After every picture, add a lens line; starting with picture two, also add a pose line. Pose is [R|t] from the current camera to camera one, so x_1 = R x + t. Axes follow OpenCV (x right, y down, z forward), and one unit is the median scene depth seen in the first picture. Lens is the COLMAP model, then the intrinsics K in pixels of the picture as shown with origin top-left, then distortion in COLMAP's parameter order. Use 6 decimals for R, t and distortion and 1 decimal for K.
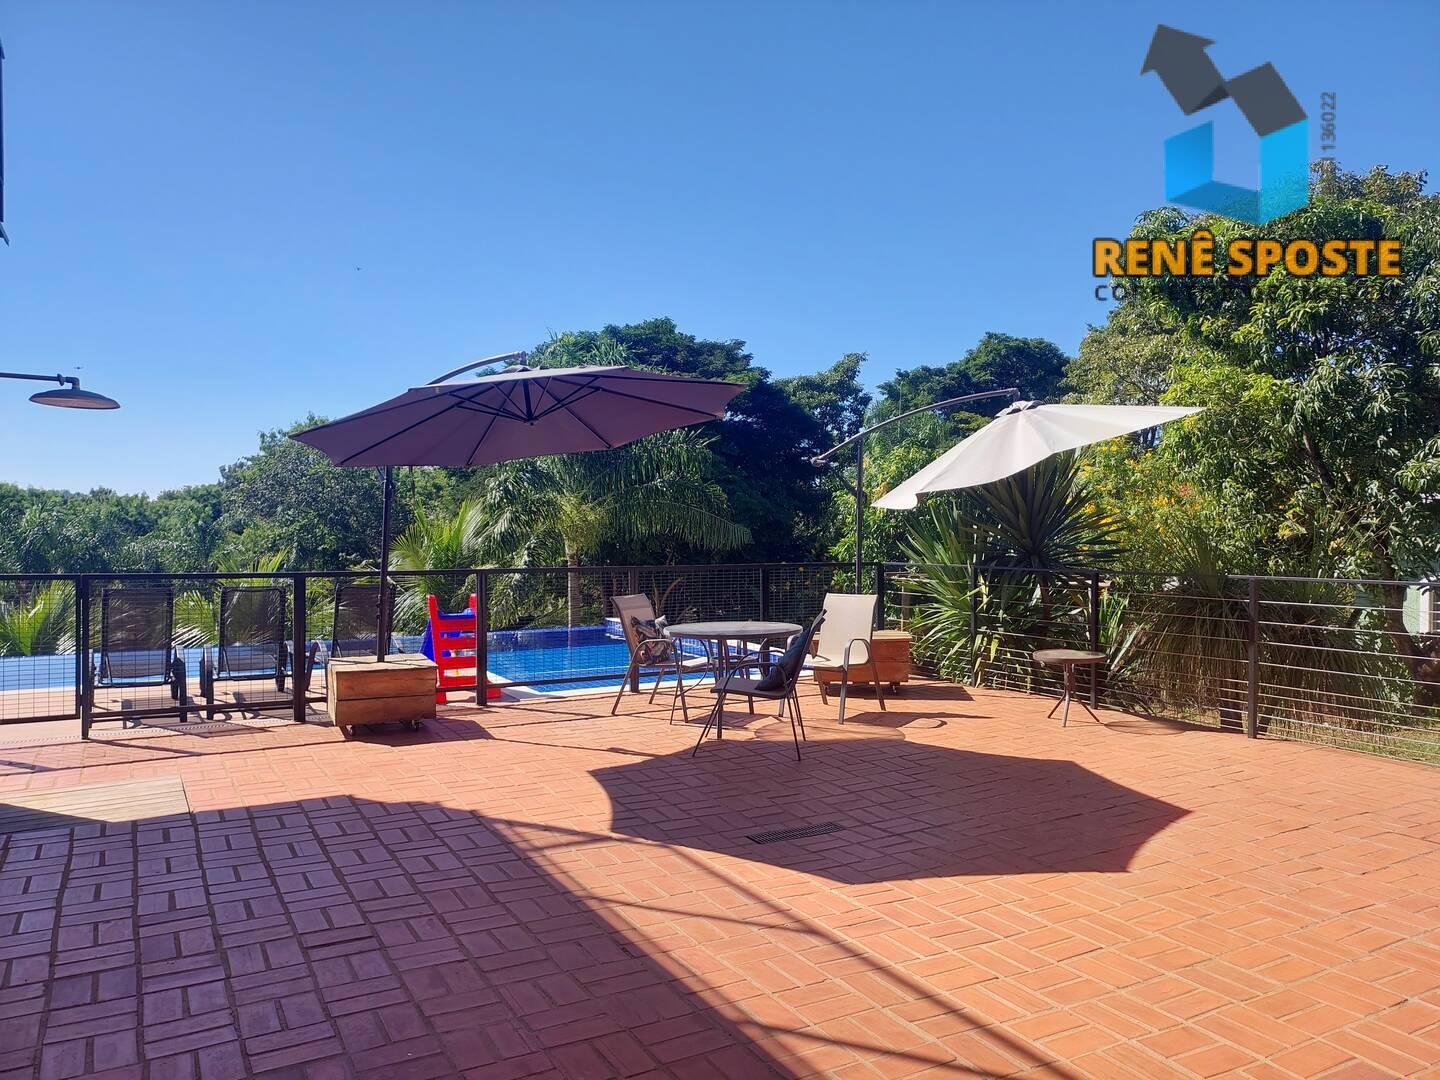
lens RADIAL K [[1053.8, 0, 722.5], [0, 1053.8, 546.1], [0, 0, 1]] dist [0.051105, 0.000011]
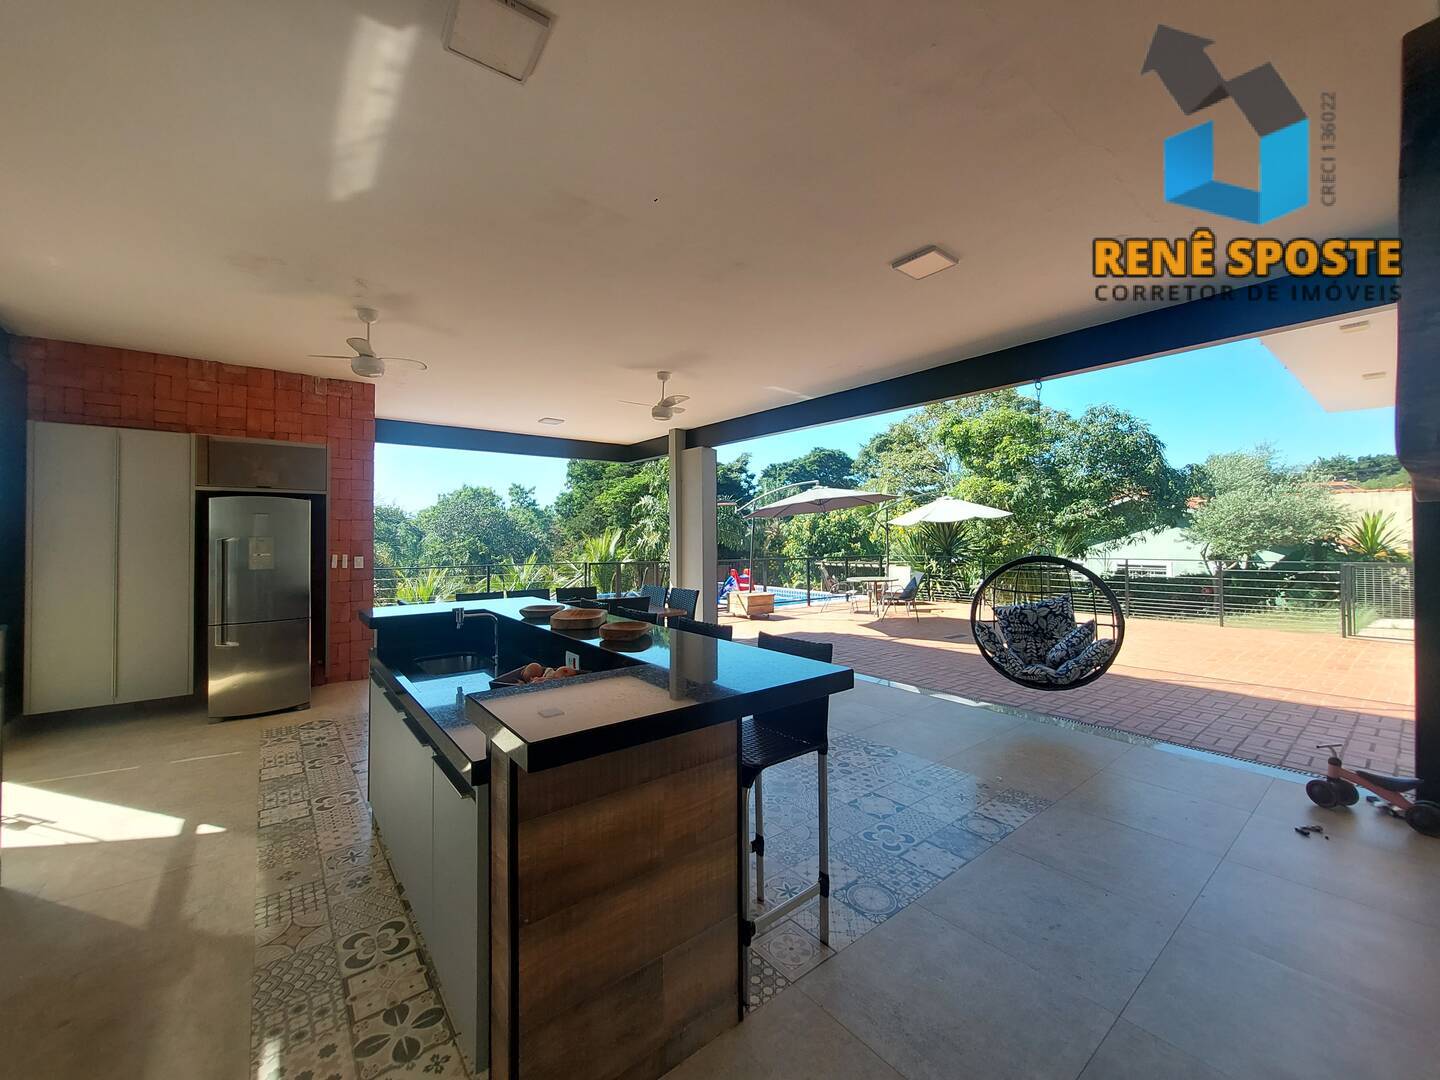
lens RADIAL K [[566.5, 0, 708.6], [0, 566.5, 530.3], [0, 0, 1]] dist [0.004762, -0.003901]
pose [[0.991205, -0.005005, 0.132239, -0.276480], [0.009460, 0.999408, -0.033082, -0.002526], [-0.131995, 0.034042, 0.990666, -0.192628]]
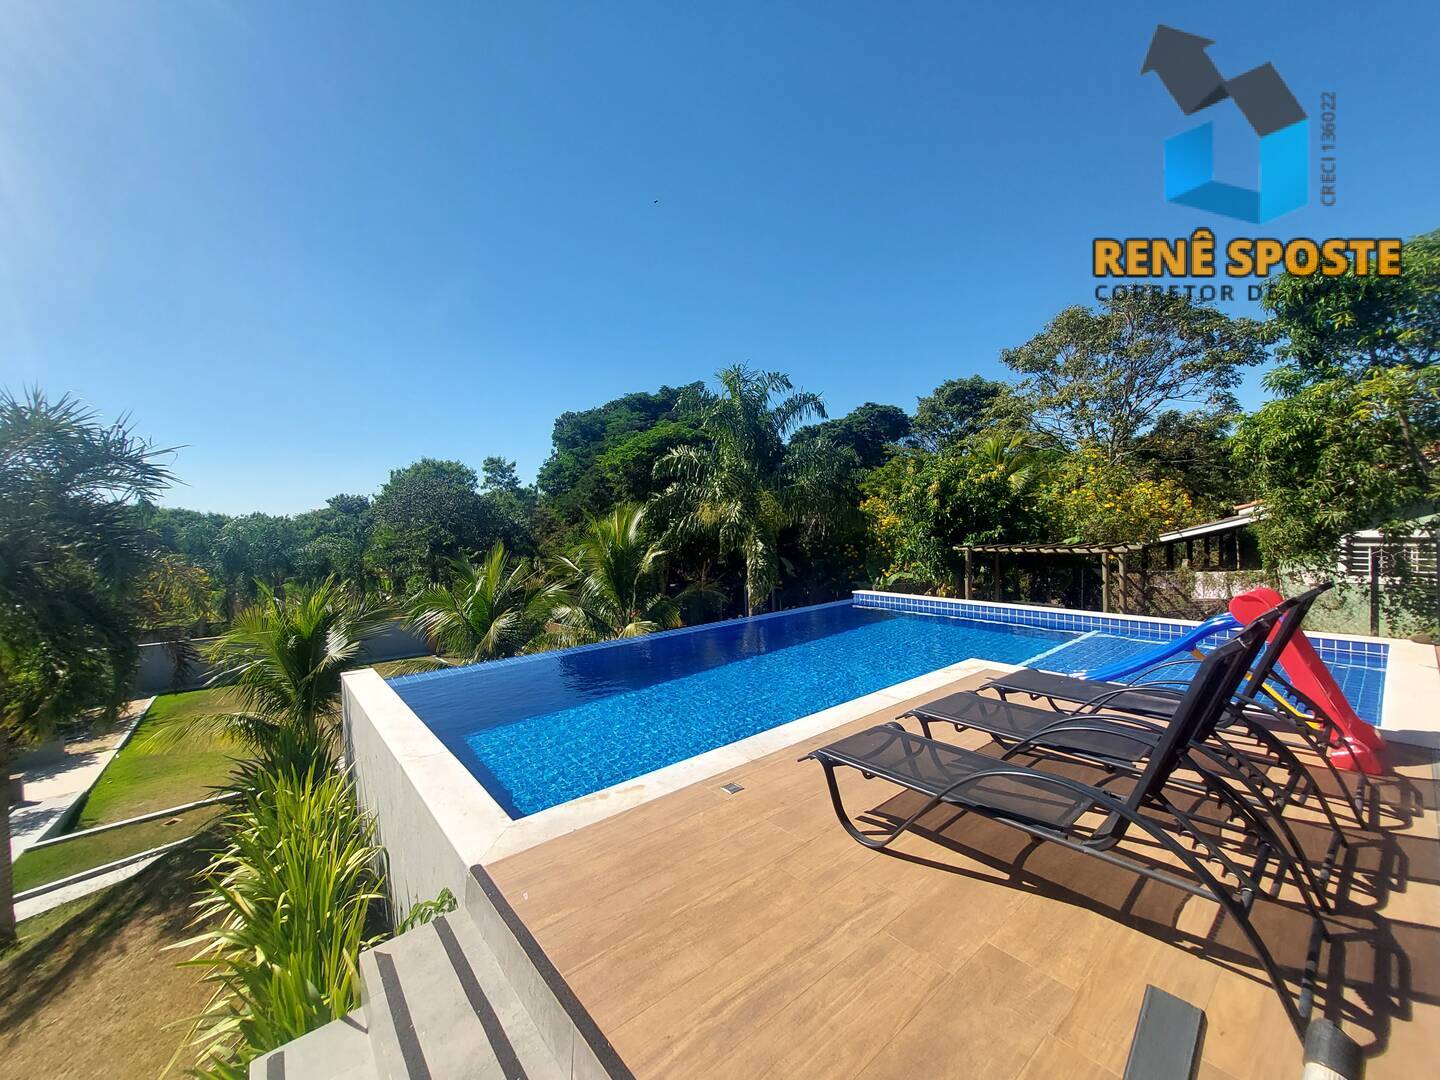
lens RADIAL K [[566.5, 0, 708.6], [0, 566.5, 530.3], [0, 0, 1]] dist [0.004762, -0.003901]
pose [[0.987603, -0.032698, 0.153527, -0.352117], [0.033839, 0.999416, -0.004828, -0.001999], [-0.153280, 0.009963, 0.988133, 0.394938]]
